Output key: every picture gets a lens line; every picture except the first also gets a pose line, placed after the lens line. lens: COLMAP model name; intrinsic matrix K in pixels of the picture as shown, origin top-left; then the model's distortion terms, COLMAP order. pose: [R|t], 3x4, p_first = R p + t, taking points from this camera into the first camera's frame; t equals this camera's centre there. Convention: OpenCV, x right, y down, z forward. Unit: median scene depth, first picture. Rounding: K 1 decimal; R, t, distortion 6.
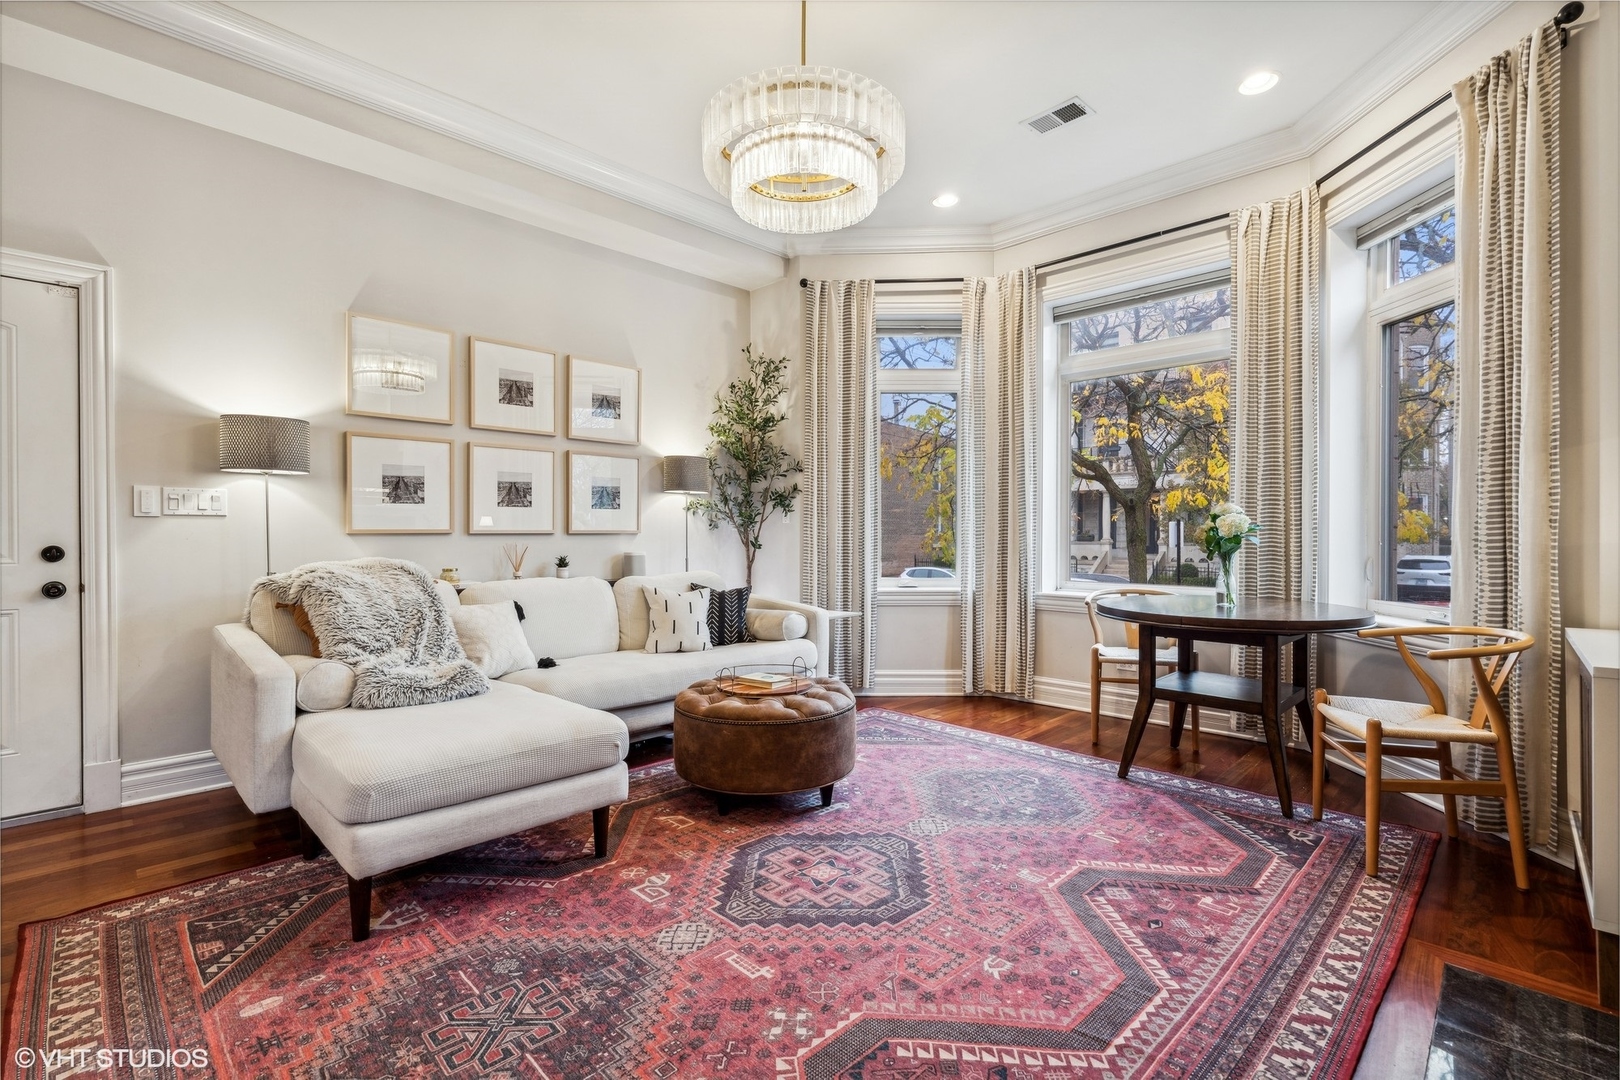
lens RADIAL K [[723.6, 0, 806.0], [0, 723.6, 535.8], [0, 0, 1]] dist [-0.003473, -0.000205]
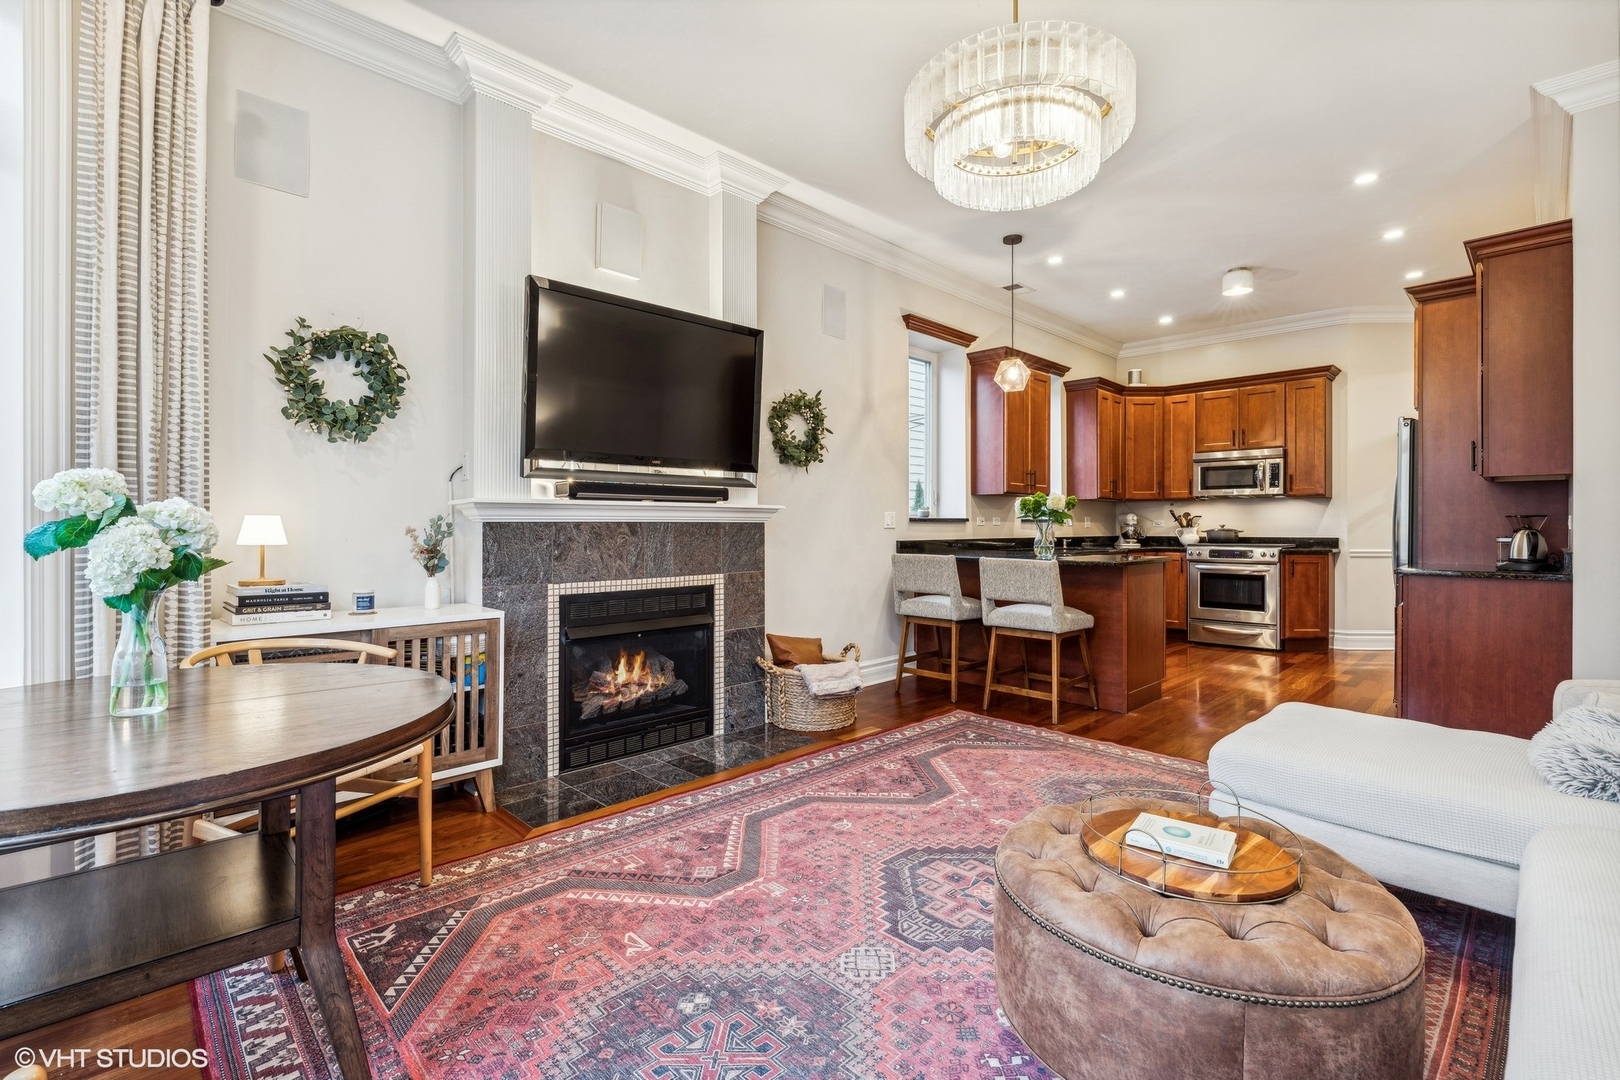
lens RADIAL K [[735.9, 0, 803.8], [0, 735.9, 527.0], [0, 0, 1]] dist [-0.002751, 0.000033]
pose [[-0.999959, -0.001557, 0.008869, 0.191251], [-0.001517, 0.999988, 0.004564, -0.015337], [-0.008876, 0.004551, -0.999950, 1.449886]]
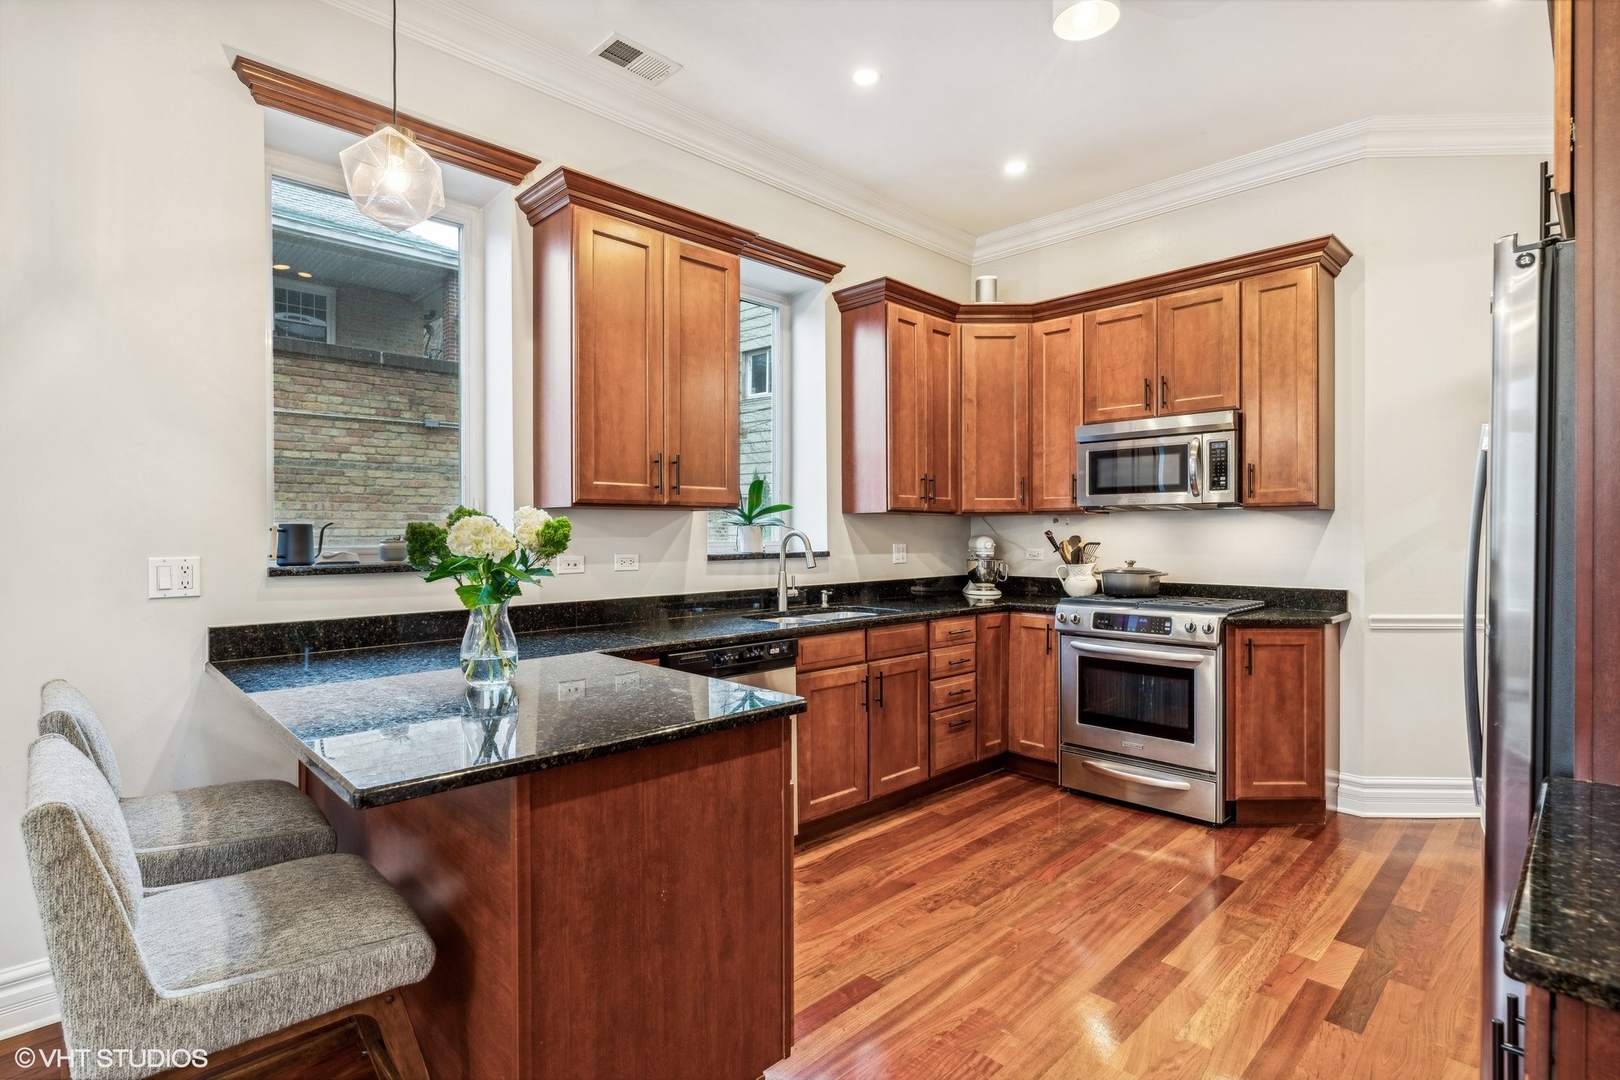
lens RADIAL K [[812.0, 0, 811.7], [0, 812.0, 528.6], [0, 0, 1]] dist [0.012479, -0.000272]
pose [[-0.999988, 0.001188, 0.004708, -0.563219], [0.001194, 0.999999, 0.001222, -0.067841], [-0.004707, 0.001228, -0.999988, 0.500603]]
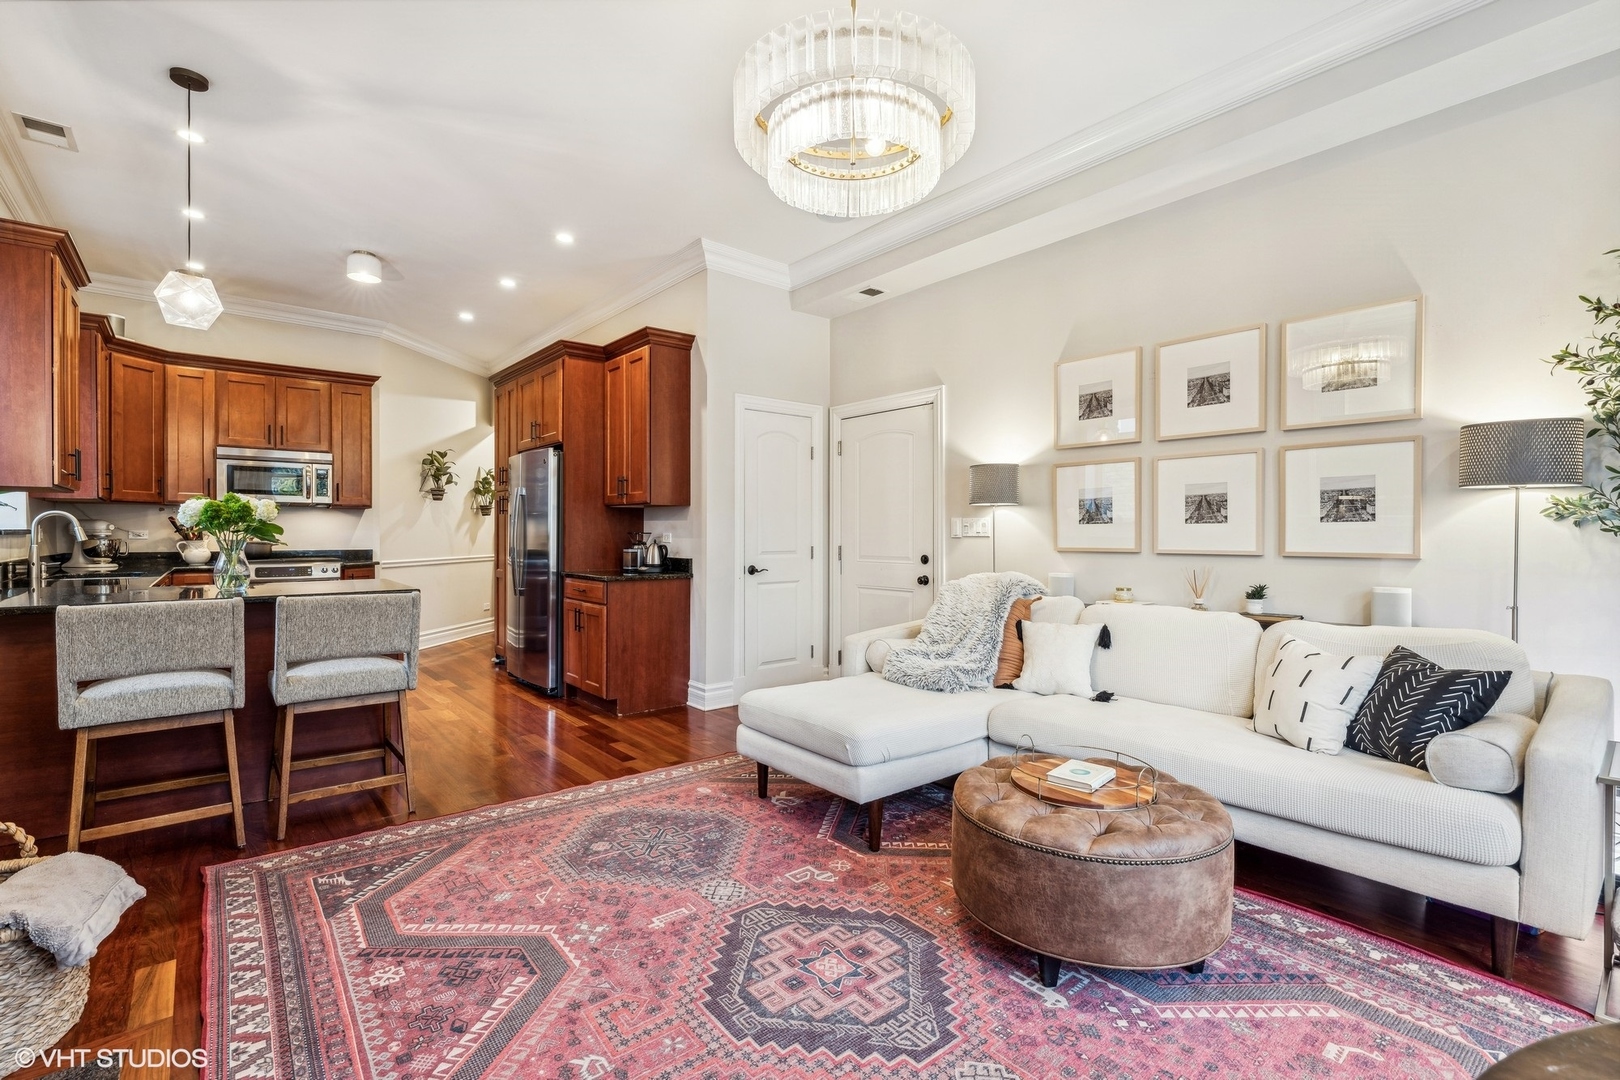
lens RADIAL K [[730.5, 0, 810.0], [0, 730.5, 540.0], [0, 0, 1]] dist [-0.003917, -0.000124]
pose [[-0.090944, 0.008767, -0.995817, 0.644238], [-0.006522, 0.999935, 0.009399, -0.032252], [0.995835, 0.007350, -0.090881, 0.772021]]
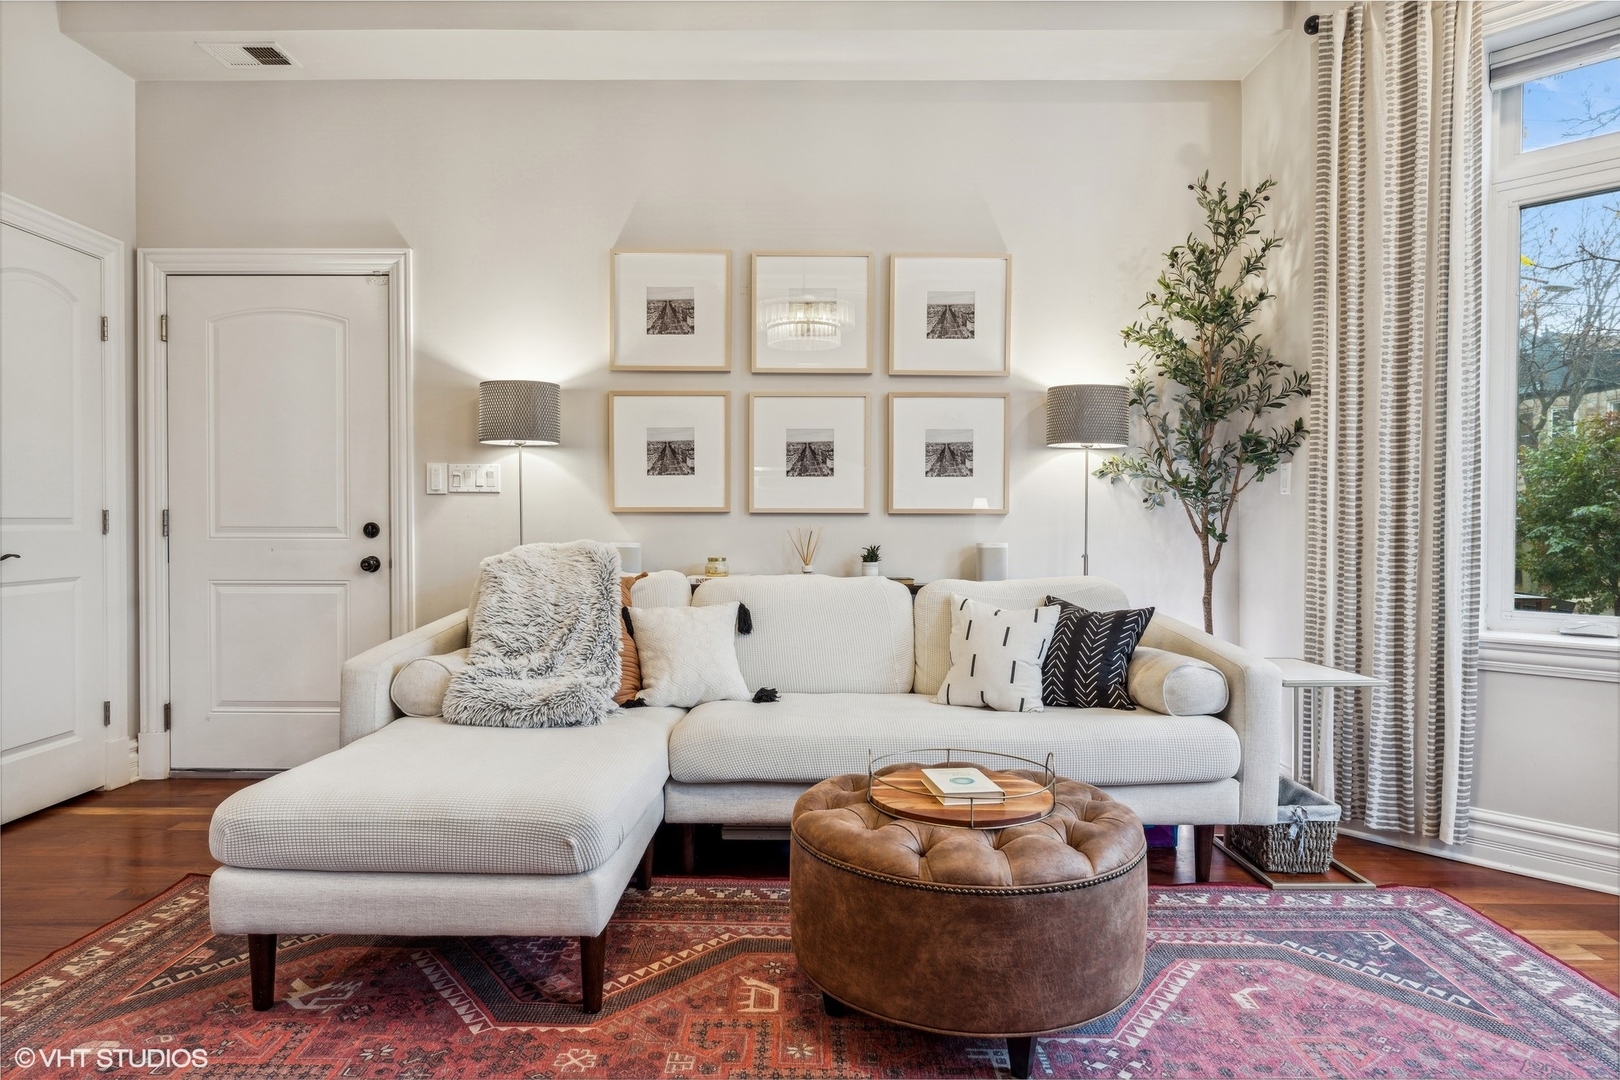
lens RADIAL K [[921.0, 0, 808.2], [0, 921.0, 536.3], [0, 0, 1]] dist [-0.003820, -0.000425]
pose [[0.705427, 0.013402, -0.708656, 0.322377], [-0.007487, 0.999906, 0.011457, 0.012065], [0.708743, -0.002777, 0.705461, 0.436622]]
